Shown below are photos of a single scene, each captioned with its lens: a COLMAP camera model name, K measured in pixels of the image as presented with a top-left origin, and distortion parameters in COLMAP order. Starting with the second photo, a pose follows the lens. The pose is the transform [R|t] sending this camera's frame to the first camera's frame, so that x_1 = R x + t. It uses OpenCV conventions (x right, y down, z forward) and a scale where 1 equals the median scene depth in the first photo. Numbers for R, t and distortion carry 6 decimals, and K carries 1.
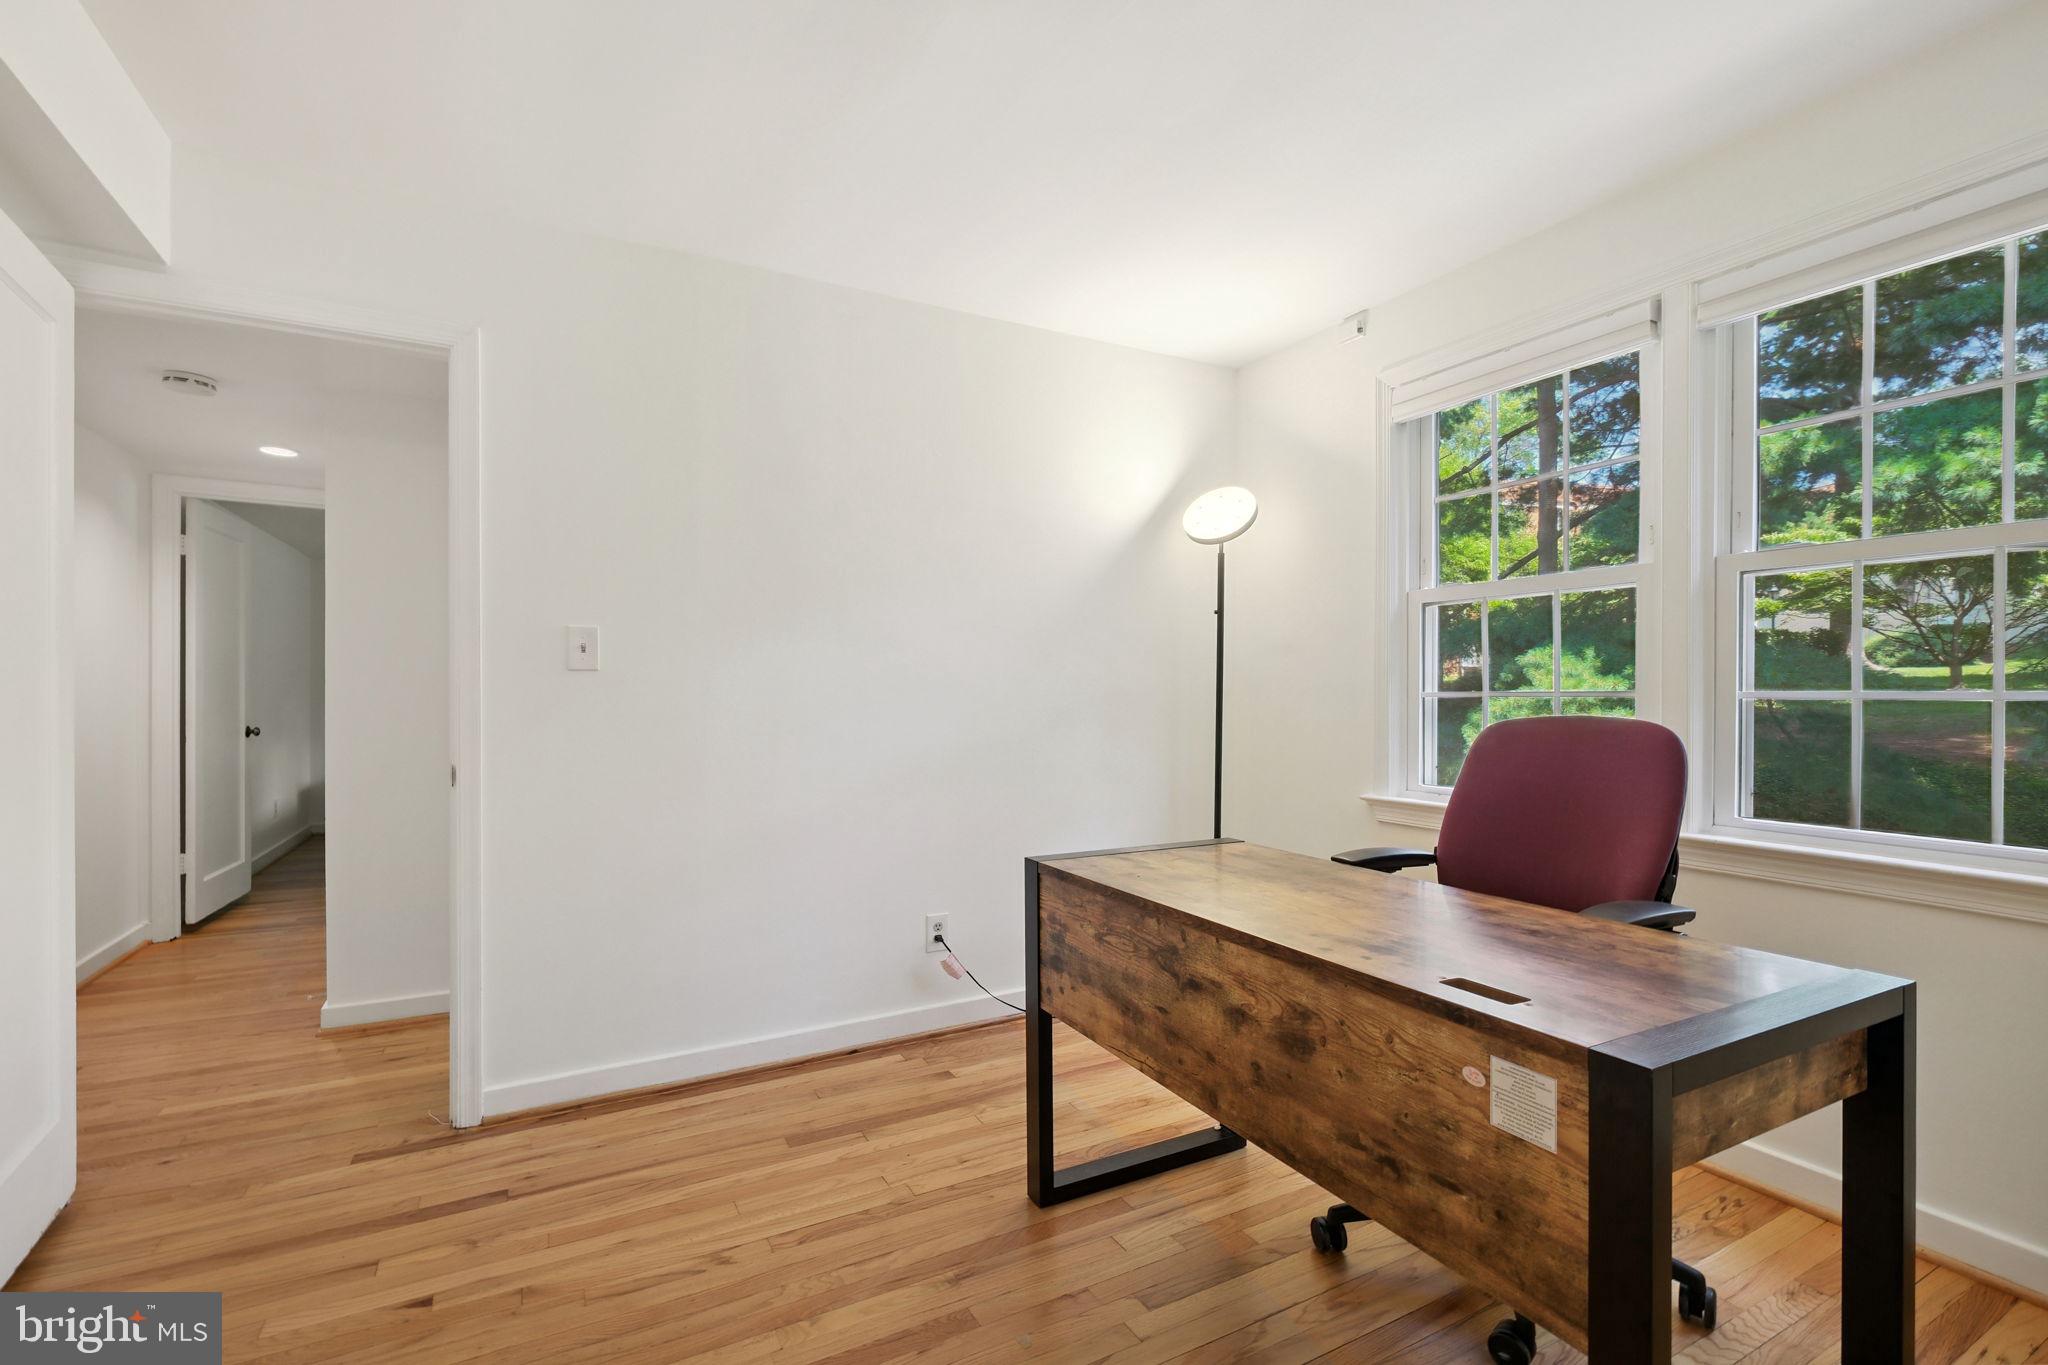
lens RADIAL K [[892.7, 0, 1010.7], [0, 892.7, 701.3], [0, 0, 1]] dist [-0.002496, -0.001027]
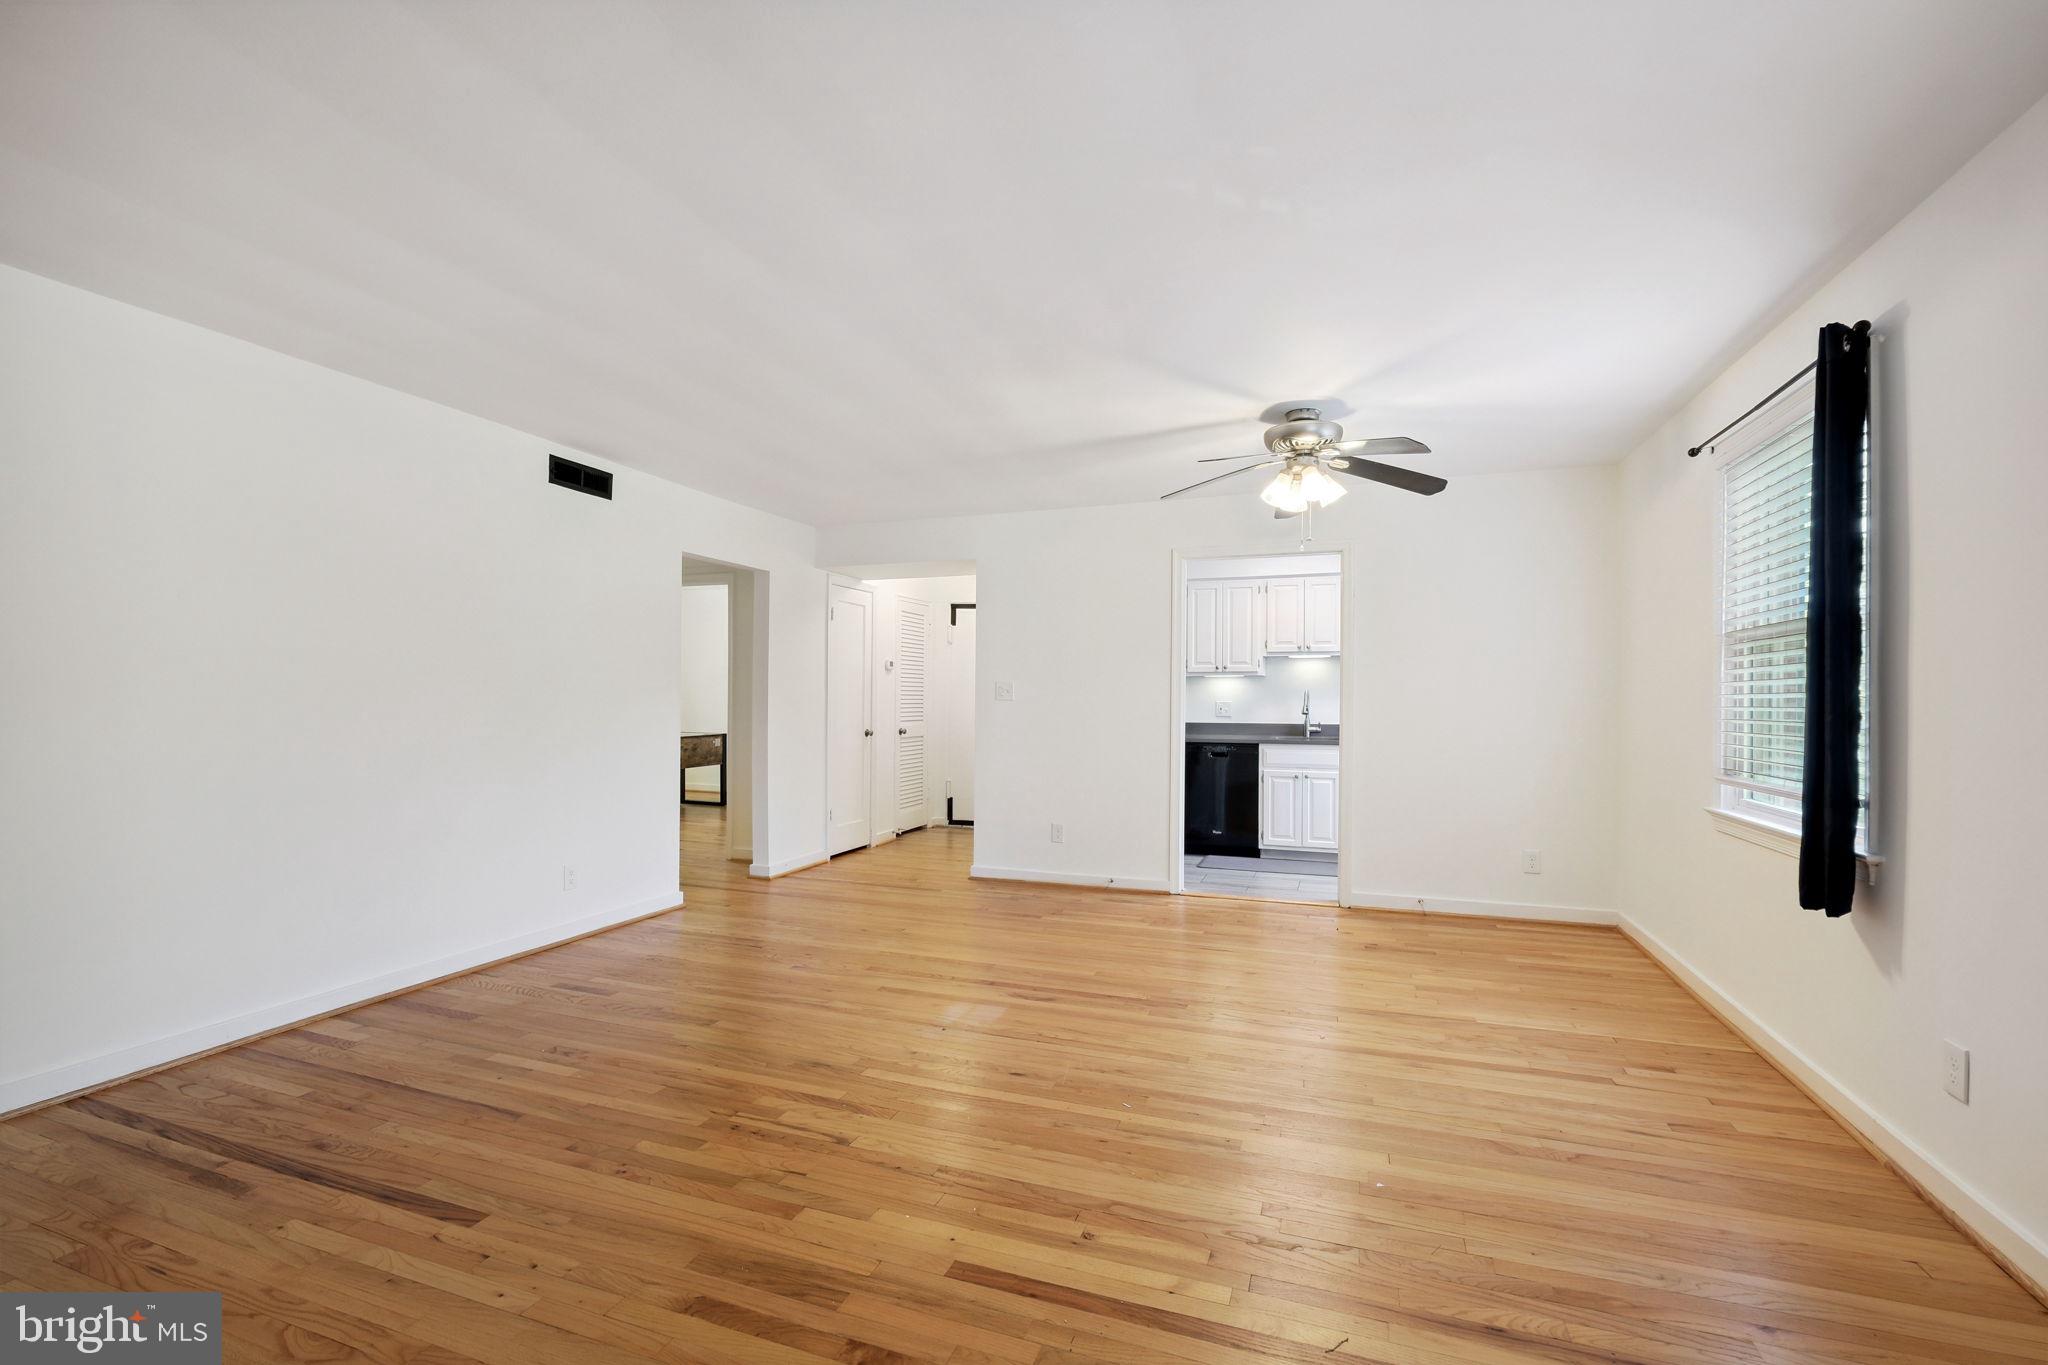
lens RADIAL K [[892.7, 0, 1013.0], [0, 892.7, 692.8], [0, 0, 1]] dist [-0.002496, -0.001027]
pose [[-0.660956, -0.012539, 0.750320, -5.481085], [-0.010613, 0.999917, 0.007361, -0.114659], [-0.750350, -0.003098, -0.661034, 3.123593]]
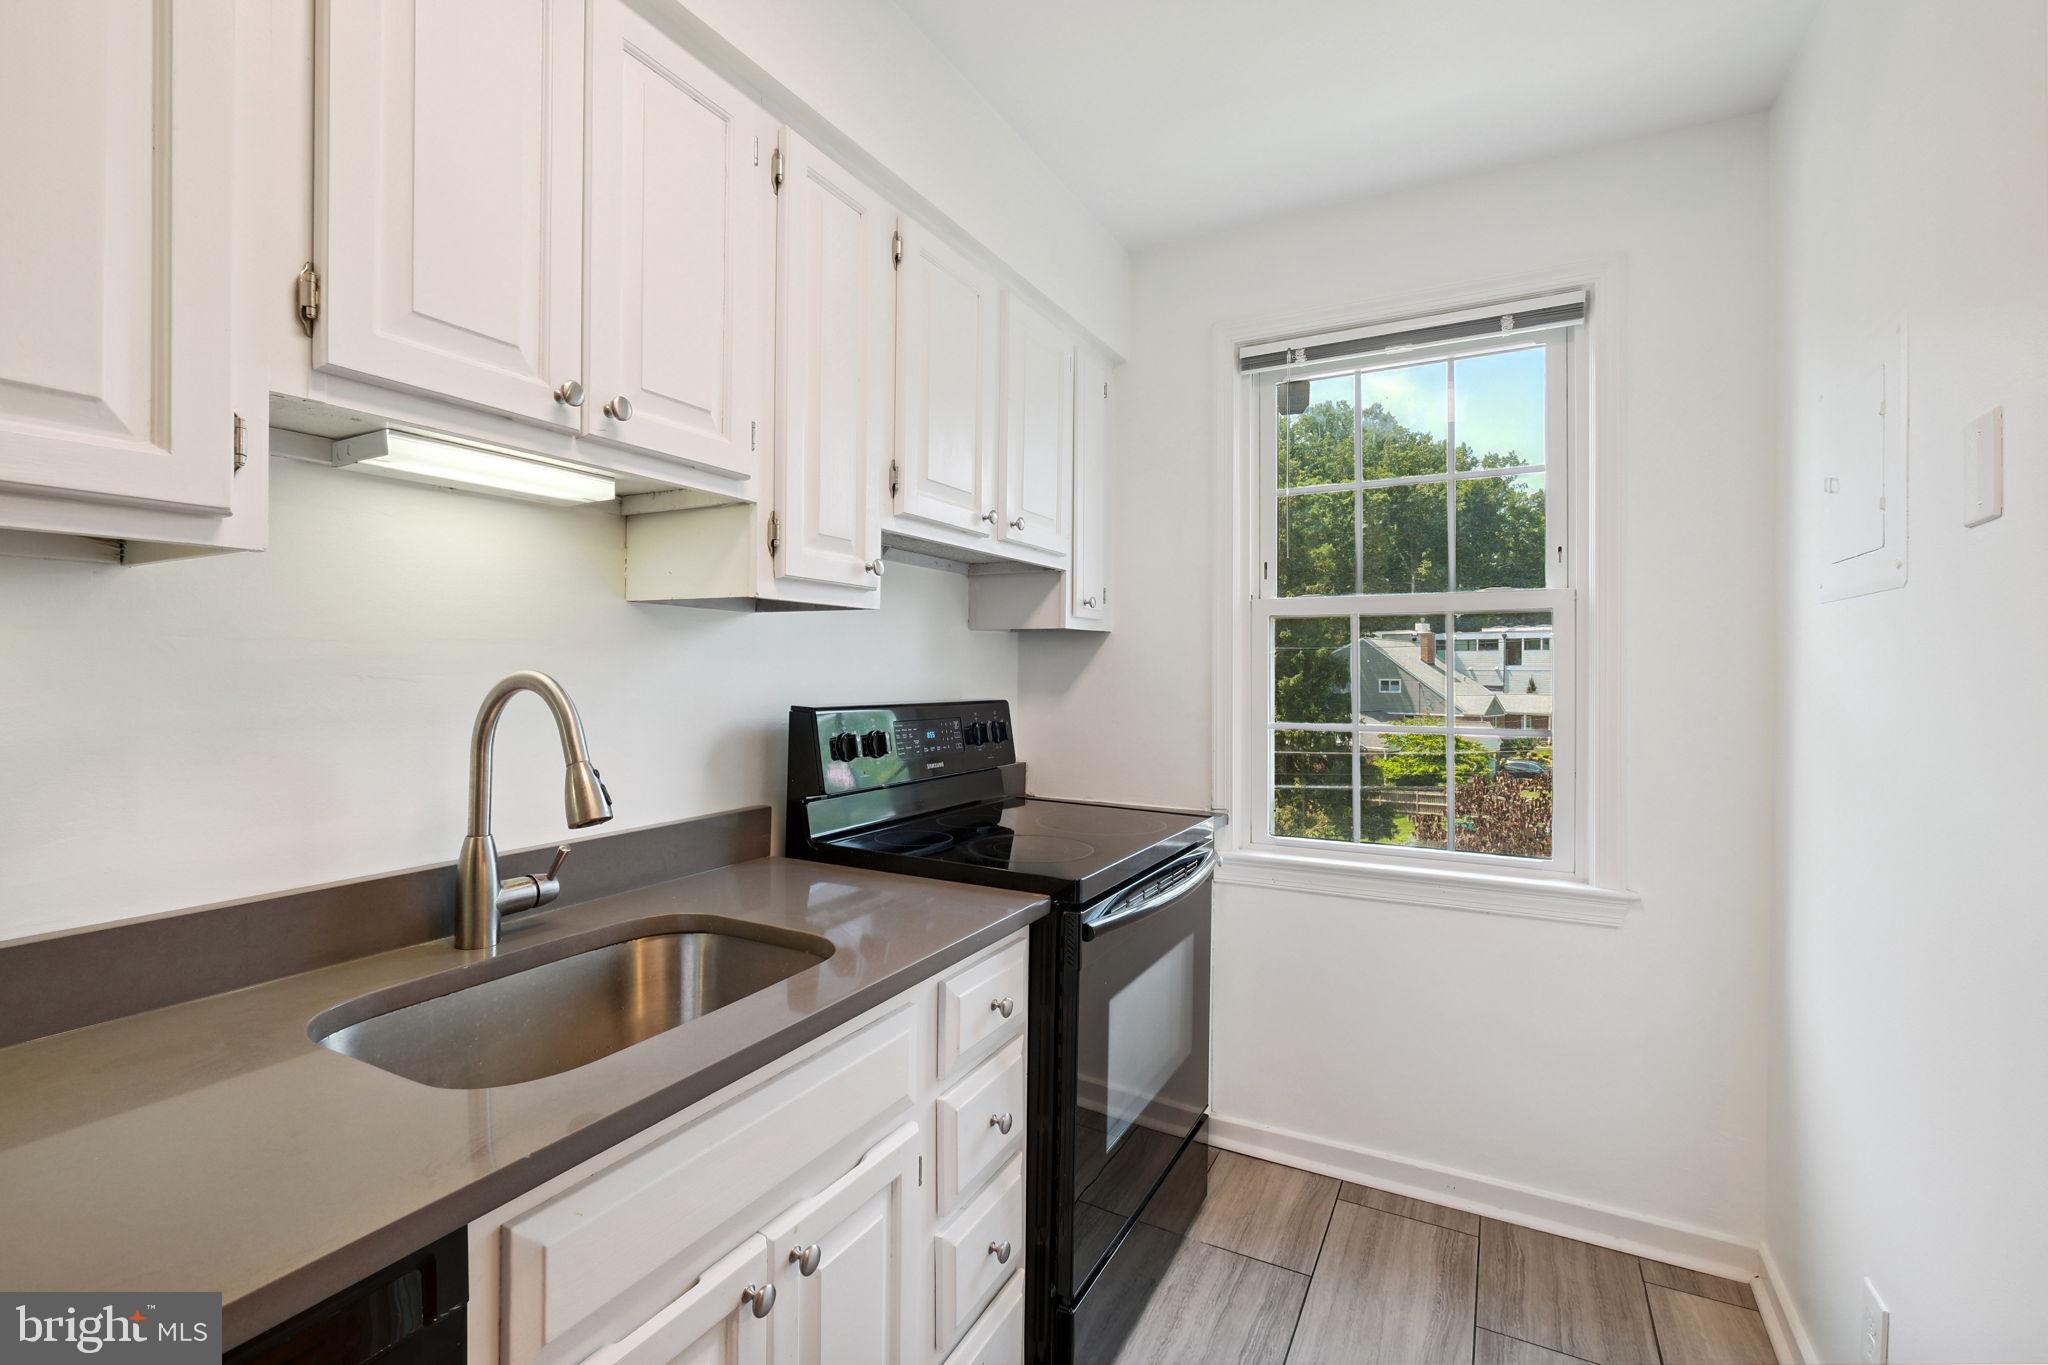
lens RADIAL K [[892.7, 0, 1023.3], [0, 892.7, 668.7], [0, 0, 1]] dist [-0.002496, -0.001027]
pose [[-0.827409, -0.019561, -0.561259, -3.118797], [-0.020293, 0.999782, -0.004929, -0.116951], [0.561233, 0.007311, -0.827626, 0.039348]]
